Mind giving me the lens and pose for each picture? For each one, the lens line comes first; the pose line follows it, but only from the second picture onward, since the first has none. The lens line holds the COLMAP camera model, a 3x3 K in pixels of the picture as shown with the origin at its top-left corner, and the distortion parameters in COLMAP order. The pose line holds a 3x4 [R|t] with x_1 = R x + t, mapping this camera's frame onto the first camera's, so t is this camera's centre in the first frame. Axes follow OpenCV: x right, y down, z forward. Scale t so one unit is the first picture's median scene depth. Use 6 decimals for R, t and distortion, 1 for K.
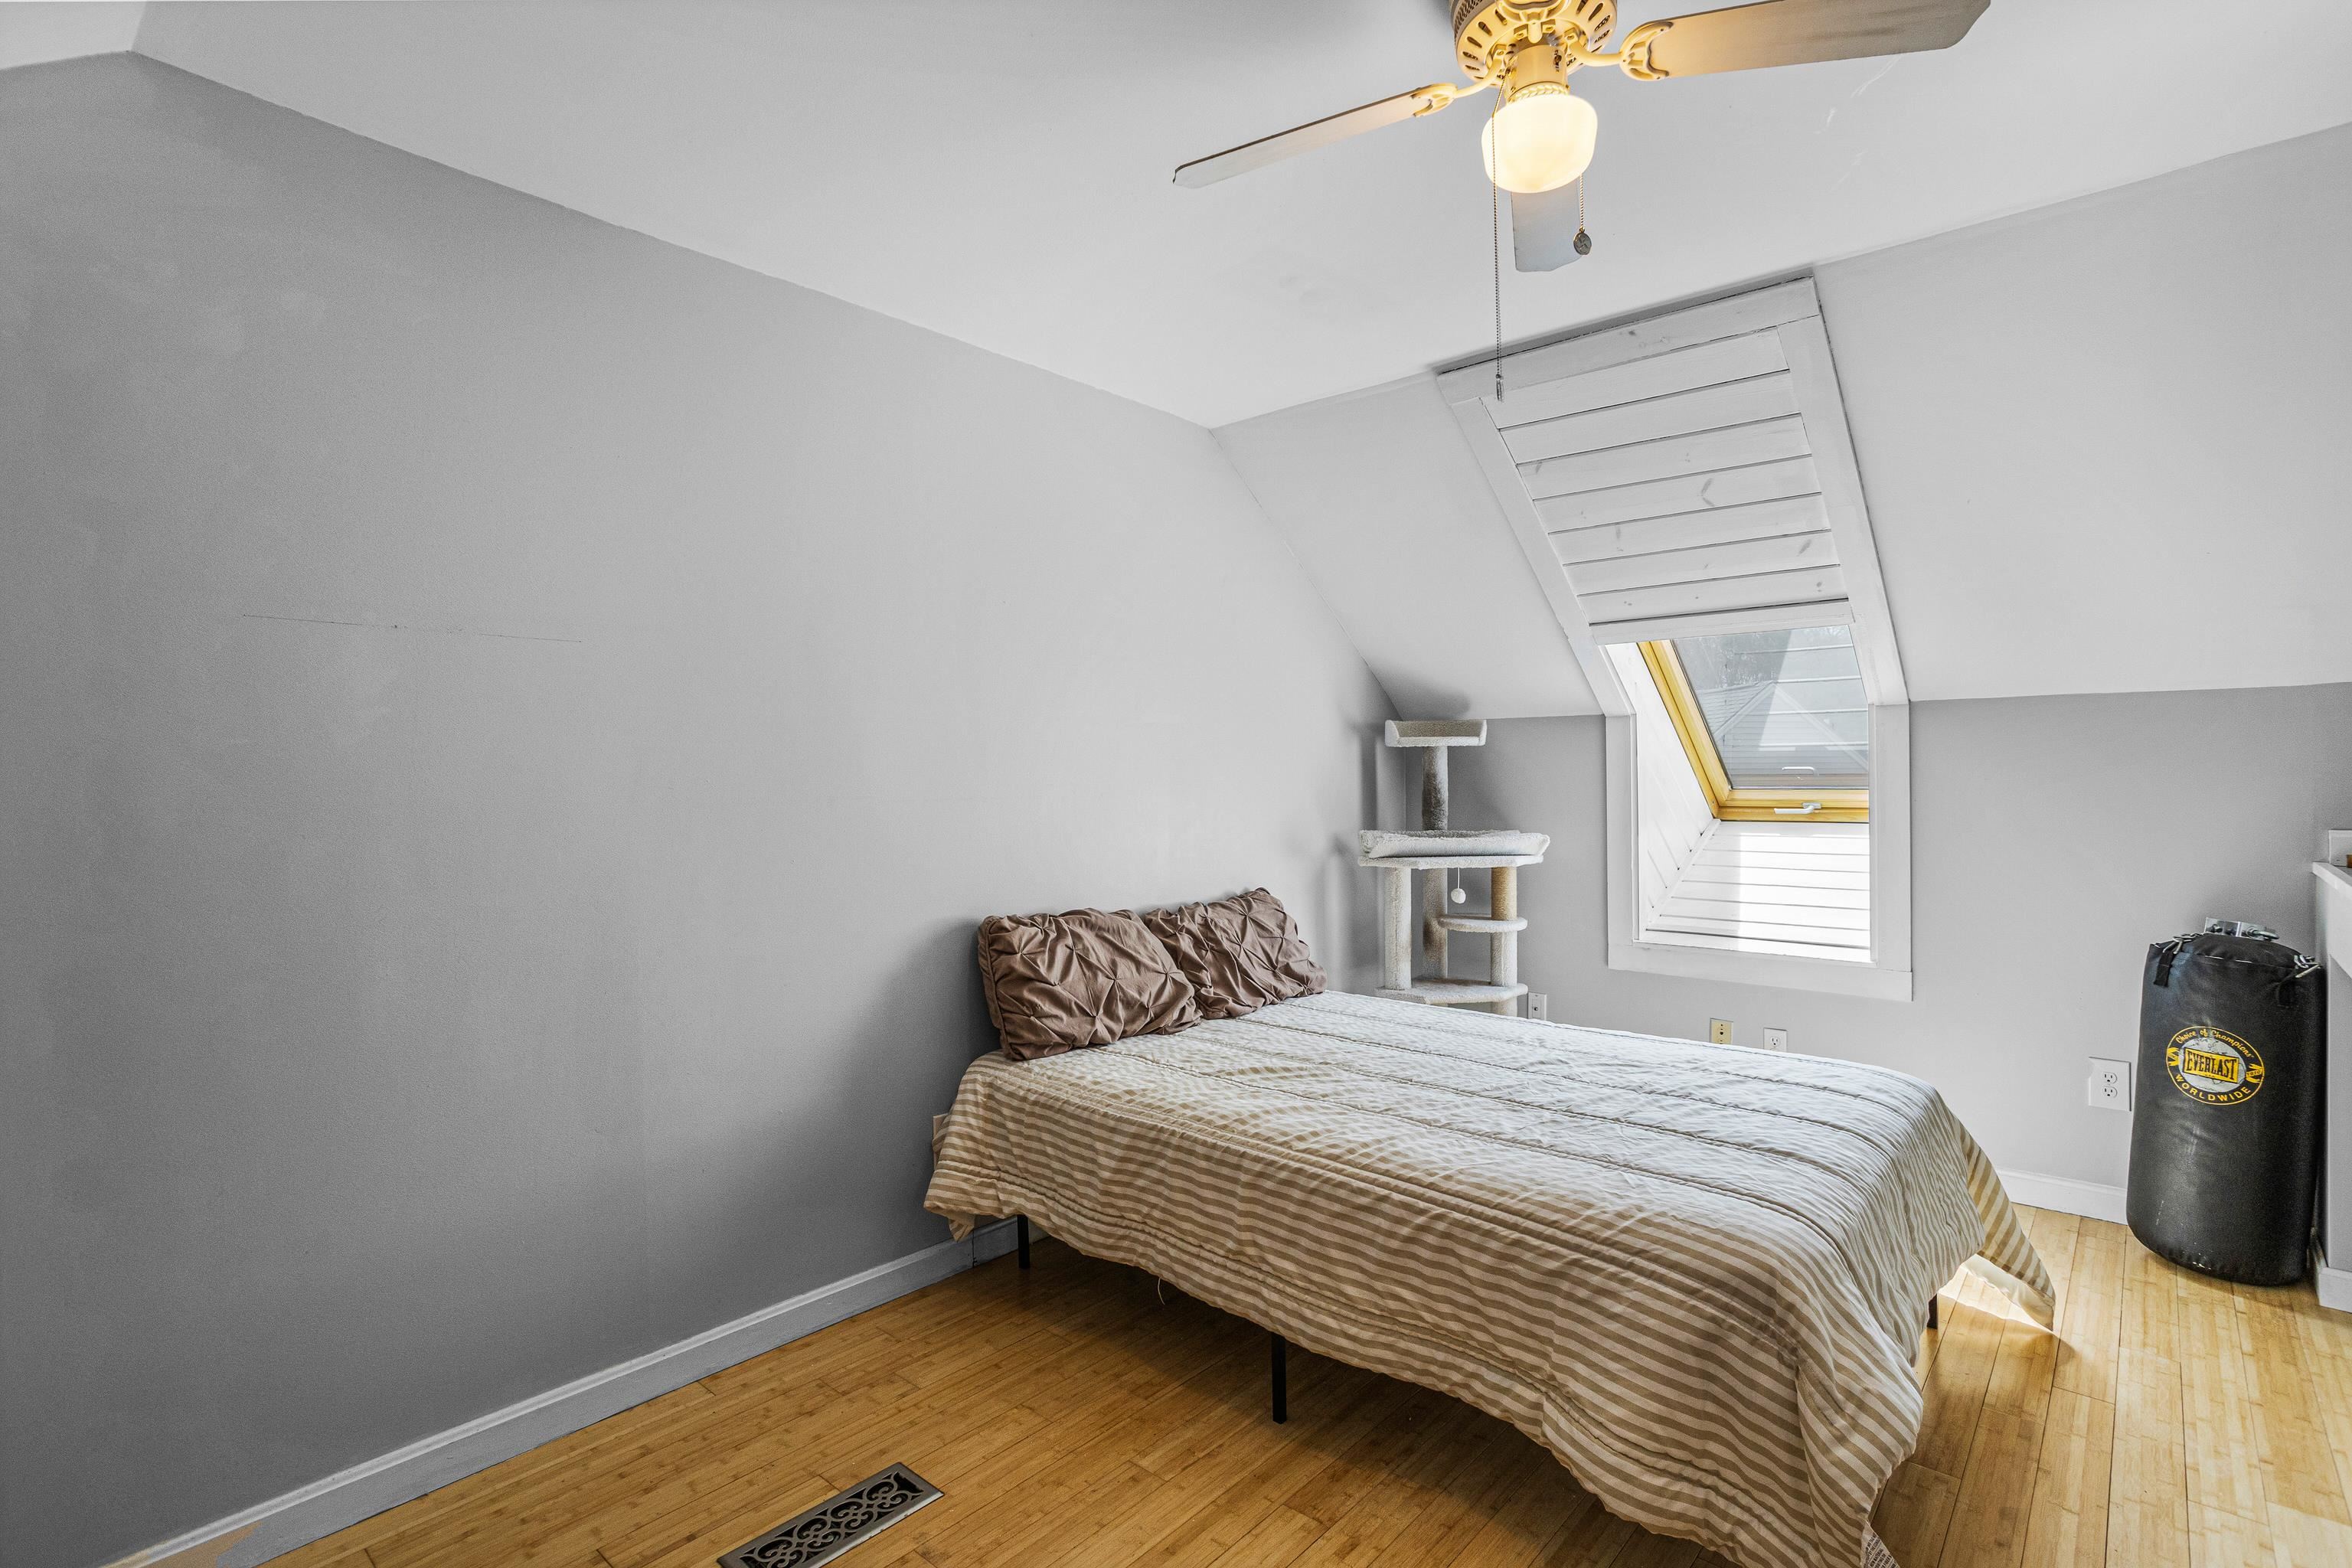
lens RADIAL K [[1146.1, 0, 1180.2], [0, 1146.1, 782.4], [0, 0, 1]] dist [-0.000088, 0.008489]
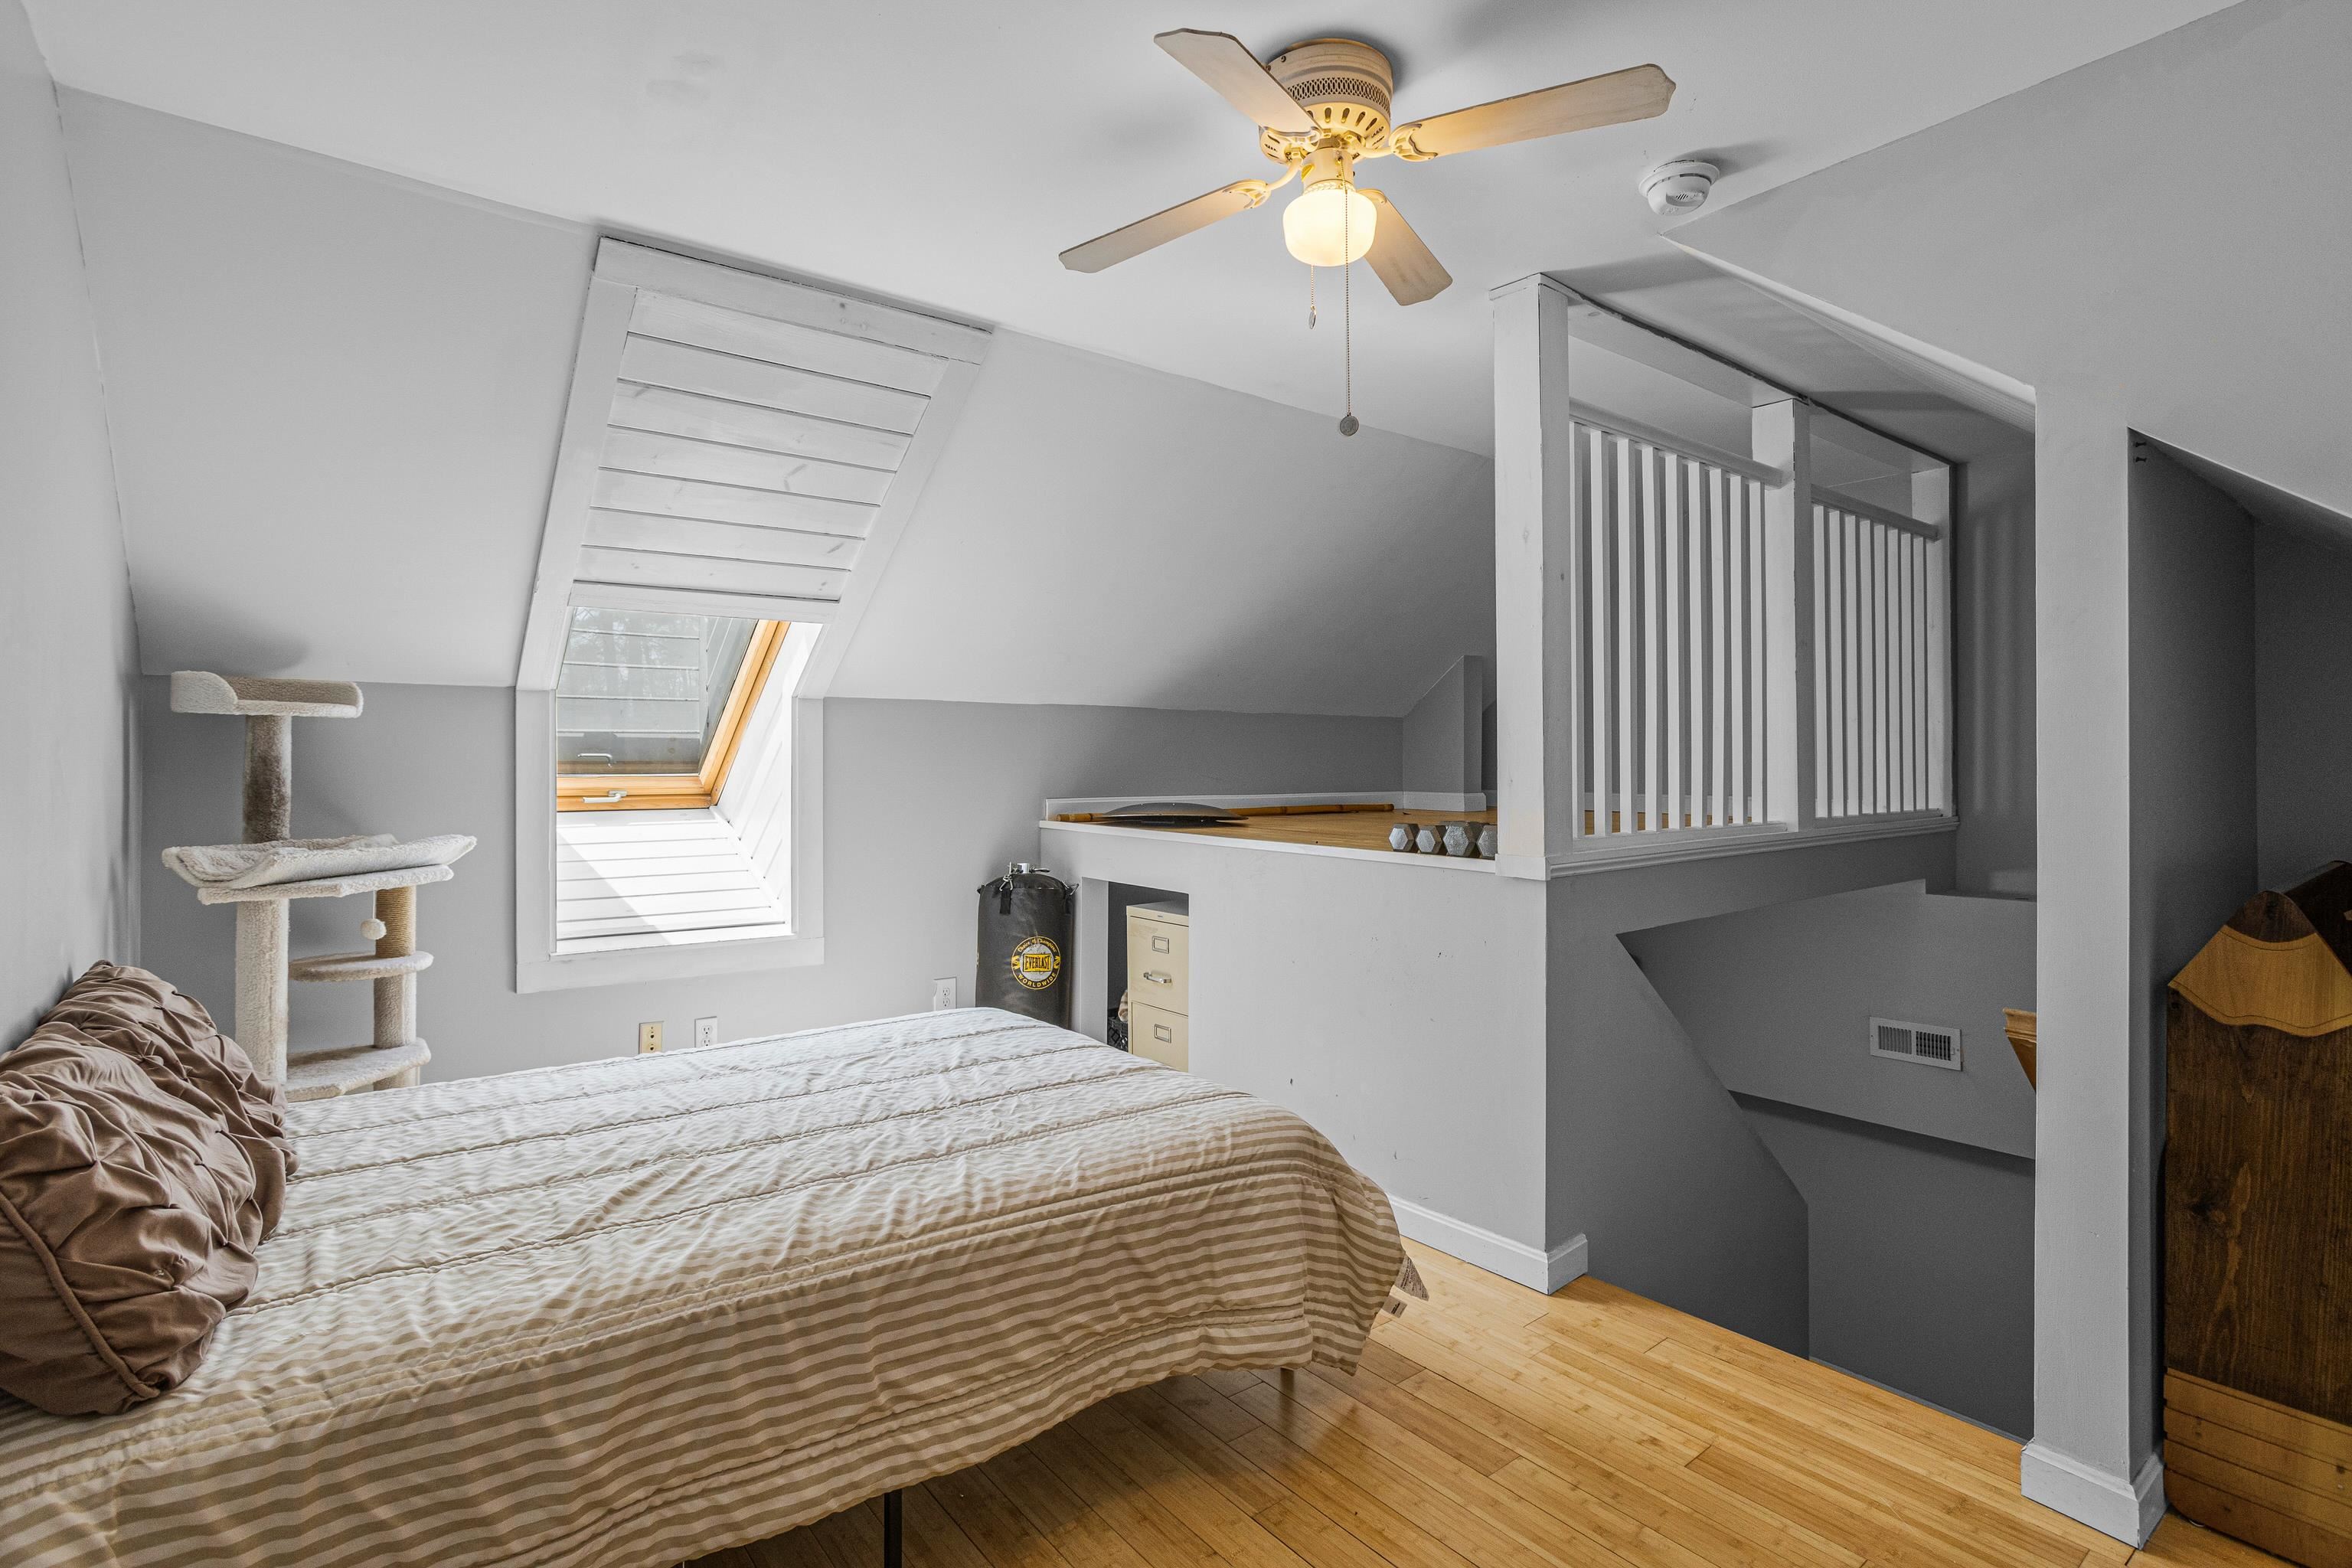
lens RADIAL K [[1146.1, 0, 1189.1], [0, 1146.1, 762.4], [0, 0, 1]] dist [-0.000088, 0.008489]
pose [[0.189593, 0.009370, 0.981818, -0.631367], [0.000887, 0.999952, -0.009715, 0.005668], [-0.981862, 0.002713, 0.189575, 0.664406]]
